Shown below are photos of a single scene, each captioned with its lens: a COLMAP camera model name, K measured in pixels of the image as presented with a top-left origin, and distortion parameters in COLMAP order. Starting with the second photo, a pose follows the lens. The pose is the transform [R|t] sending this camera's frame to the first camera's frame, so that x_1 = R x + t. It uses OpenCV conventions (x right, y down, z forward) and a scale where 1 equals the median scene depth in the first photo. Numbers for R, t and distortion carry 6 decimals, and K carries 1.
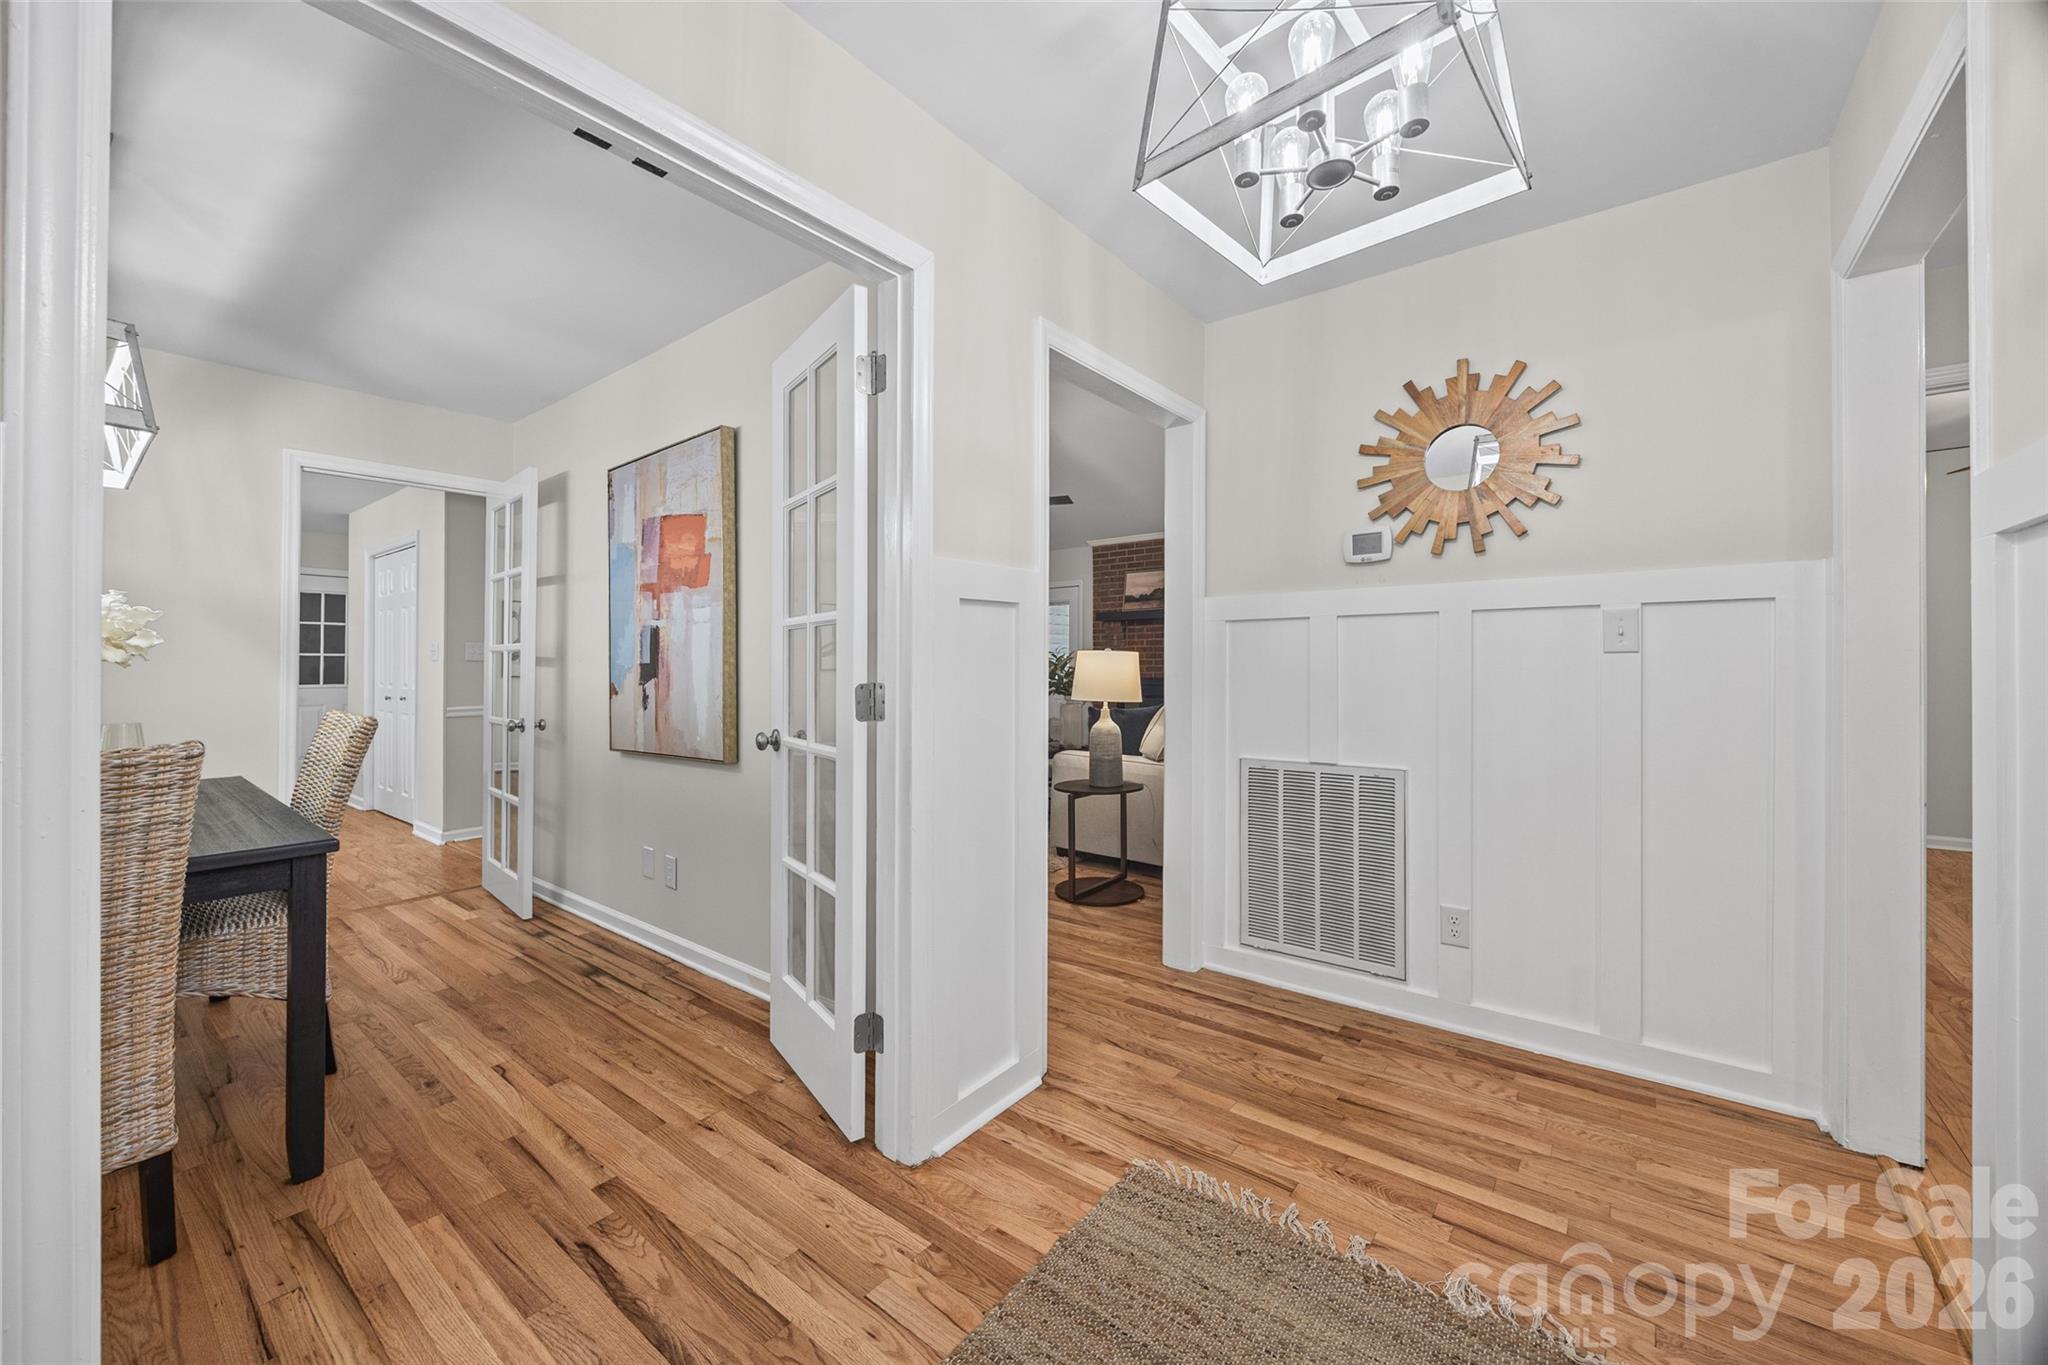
lens RADIAL K [[781.3, 0, 1010.1], [0, 781.3, 677.2], [0, 0, 1]] dist [-0.004187, -0.000367]
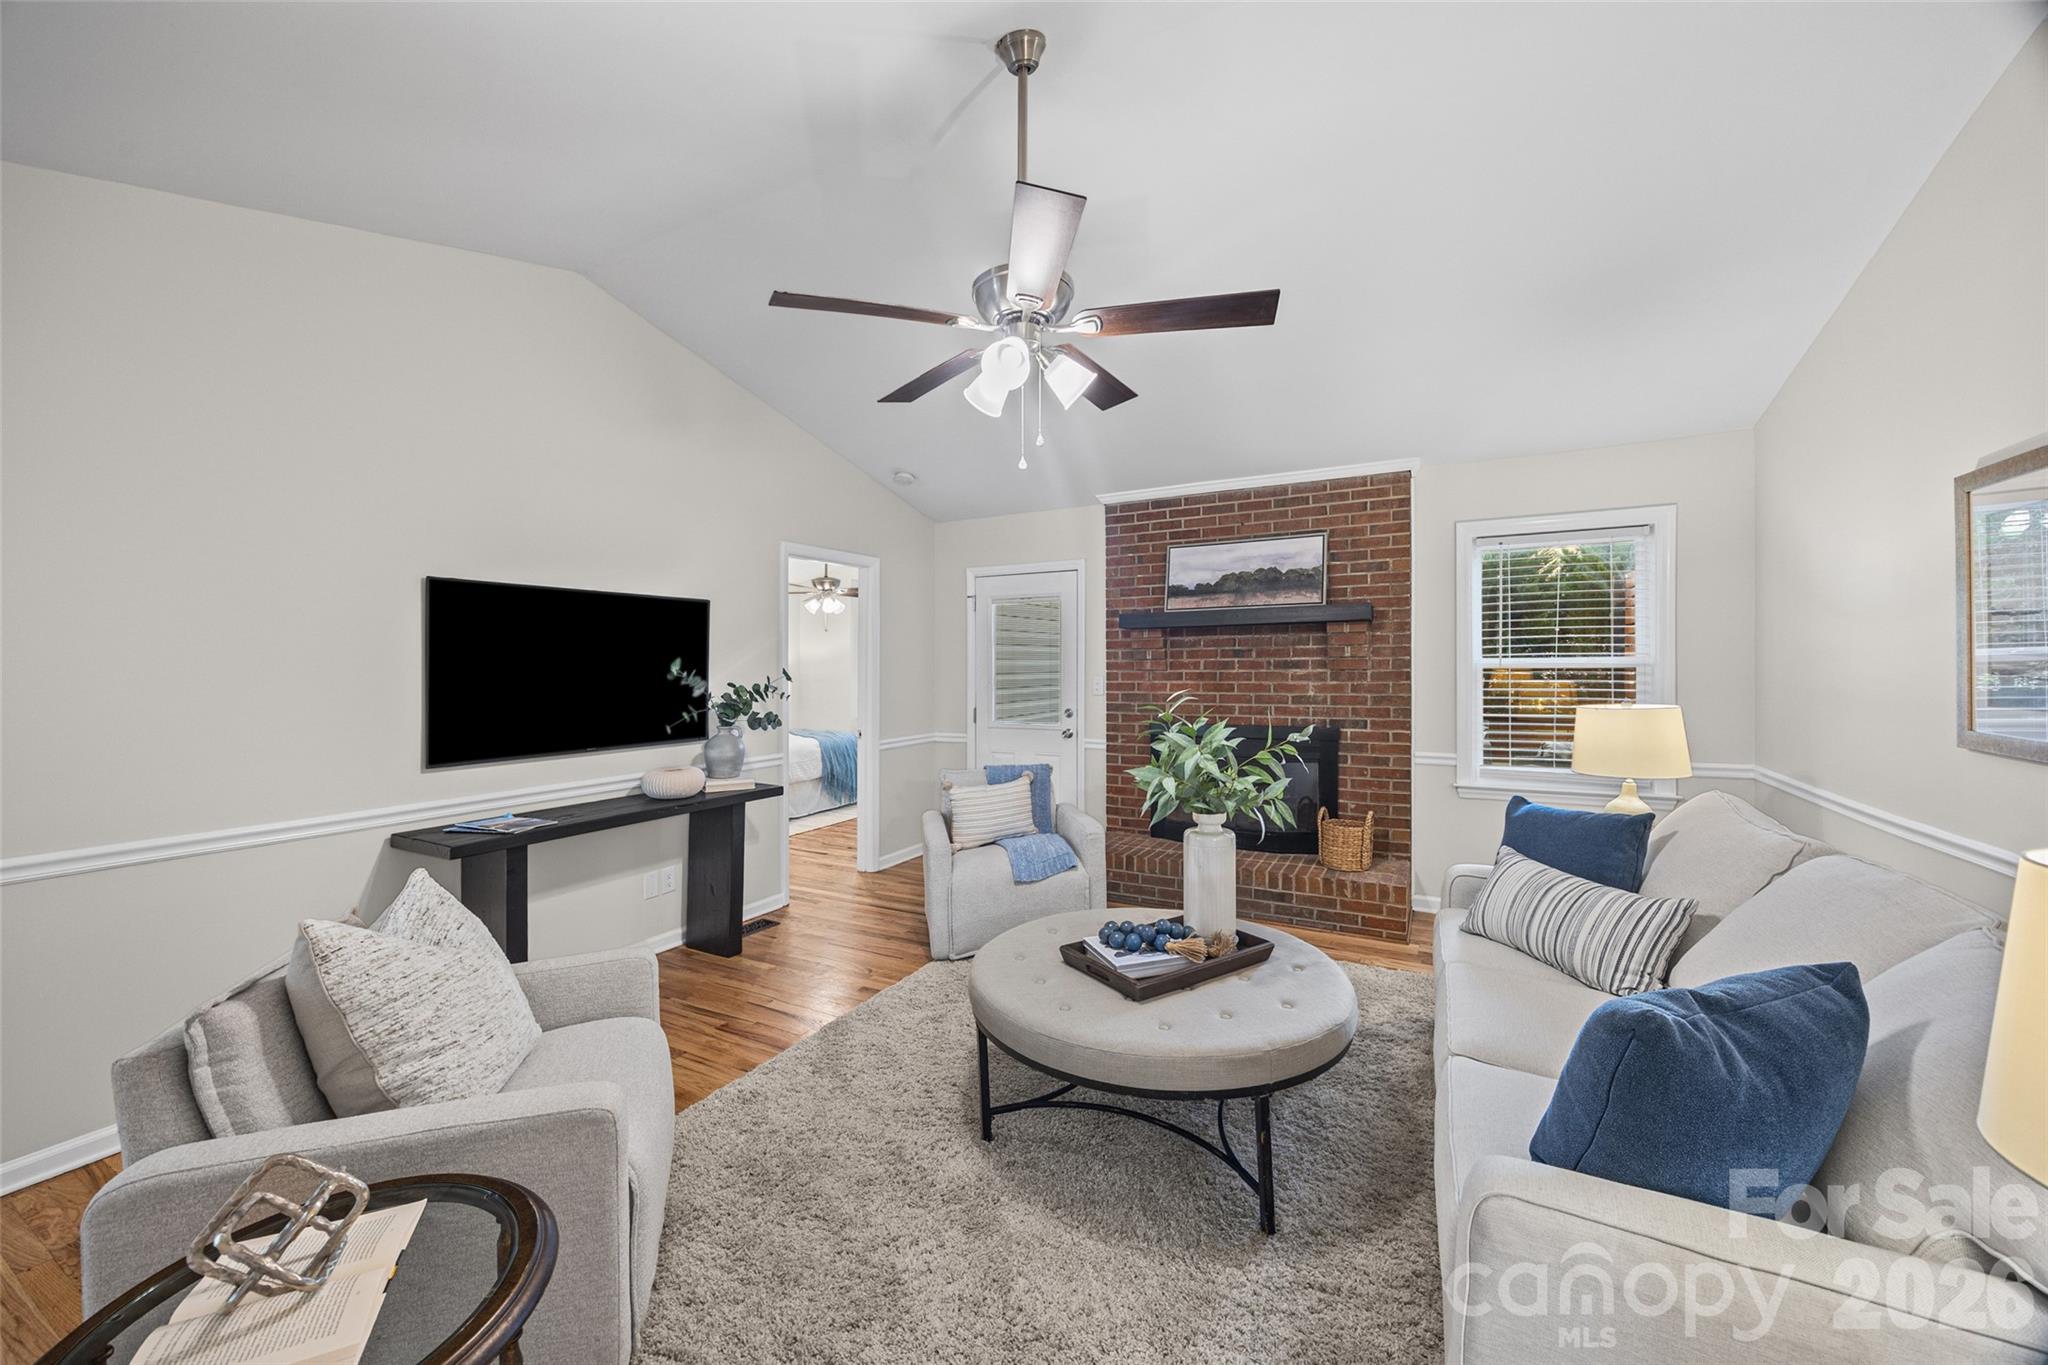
lens RADIAL K [[781.3, 0, 1022.7], [0, 781.3, 679.8], [0, 0, 1]] dist [-0.004187, -0.000367]
pose [[0.985765, -0.008095, 0.167932, -0.060825], [0.008908, 0.999952, -0.004091, -0.032156], [-0.167891, 0.005529, 0.985790, 0.438464]]
